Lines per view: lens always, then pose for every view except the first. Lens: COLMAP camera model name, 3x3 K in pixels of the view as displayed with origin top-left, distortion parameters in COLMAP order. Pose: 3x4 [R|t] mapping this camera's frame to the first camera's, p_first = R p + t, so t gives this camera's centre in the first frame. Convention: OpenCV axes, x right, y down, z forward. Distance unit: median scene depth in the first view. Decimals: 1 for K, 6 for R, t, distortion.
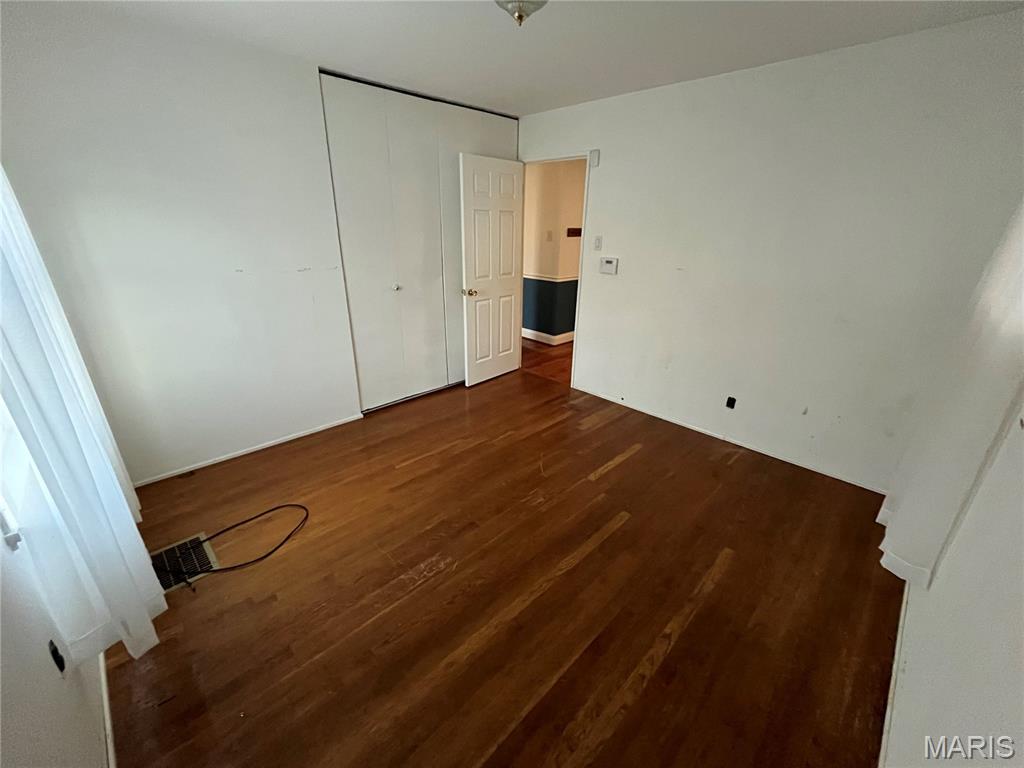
lens RADIAL K [[417.4, 0, 510.3], [0, 417.4, 387.2], [0, 0, 1]] dist [-0.002343, -0.000924]
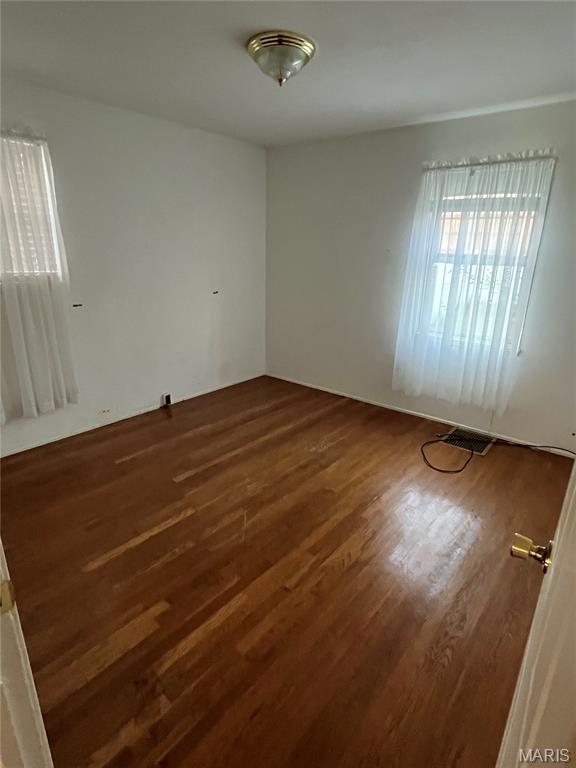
lens RADIAL K [[427.4, 0, 288.4], [0, 427.4, 384.6], [0, 0, 1]] dist [-0.007137, 0.002314]
pose [[-0.994149, -0.002200, -0.107995, 0.081363], [-0.071342, 0.764073, 0.641173, -0.582680], [0.081105, 0.645126, -0.759760, 1.491033]]
